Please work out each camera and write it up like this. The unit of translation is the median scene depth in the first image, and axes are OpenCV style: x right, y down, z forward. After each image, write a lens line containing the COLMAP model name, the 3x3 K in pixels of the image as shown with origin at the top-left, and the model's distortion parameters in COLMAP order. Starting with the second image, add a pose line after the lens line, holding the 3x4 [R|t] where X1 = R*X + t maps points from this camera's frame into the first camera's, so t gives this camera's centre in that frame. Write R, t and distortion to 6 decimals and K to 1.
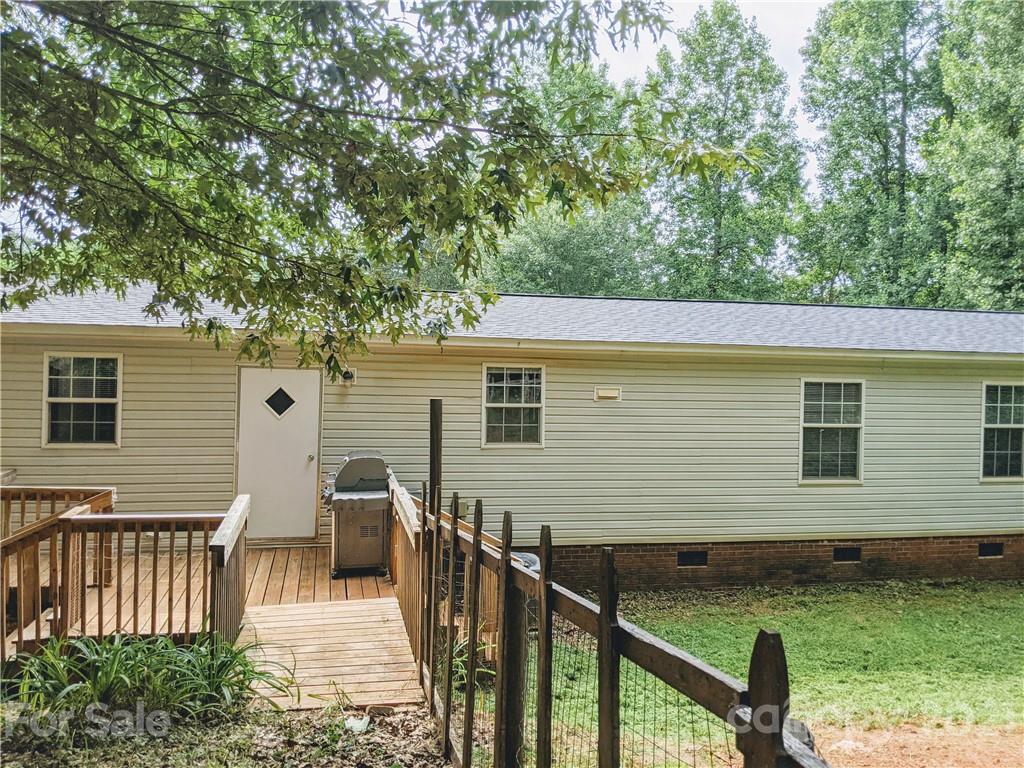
lens RADIAL K [[788.9, 0, 507.2], [0, 788.9, 382.8], [0, 0, 1]] dist [0.025923, -0.022684]
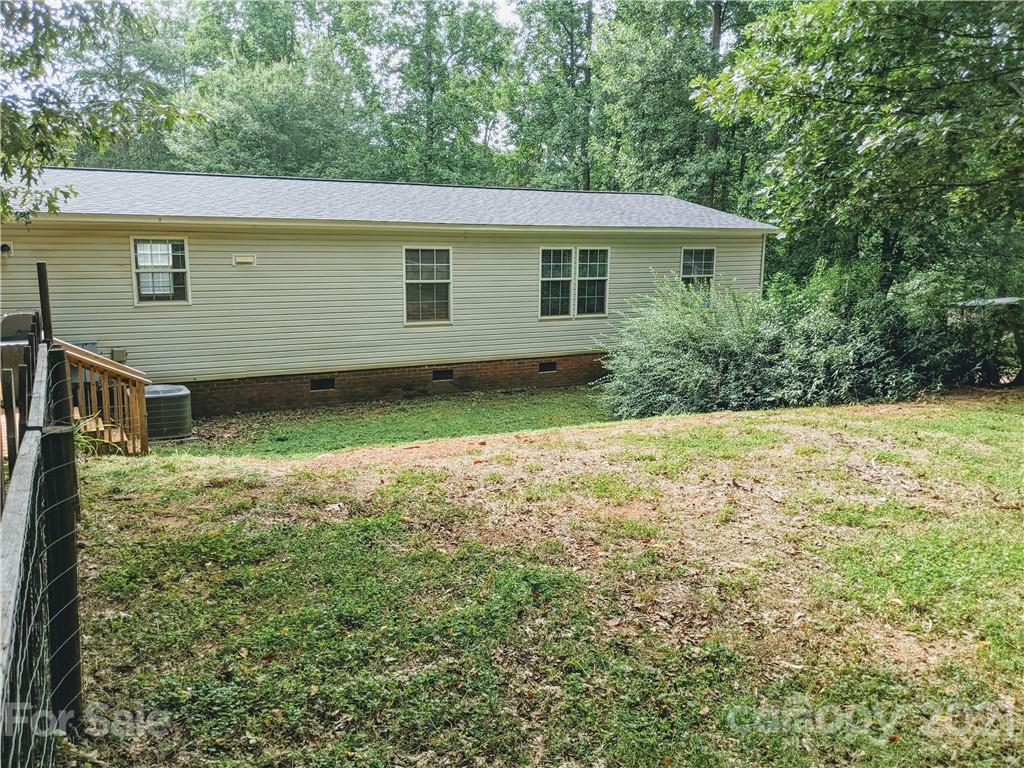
lens RADIAL K [[788.9, 0, 517.8], [0, 788.9, 382.7], [0, 0, 1]] dist [0.025923, -0.022684]
pose [[0.951849, -0.065073, 0.299582, 0.140497], [0.015925, 0.986389, 0.163658, 0.006399], [-0.306154, -0.151007, 0.939929, -0.335433]]
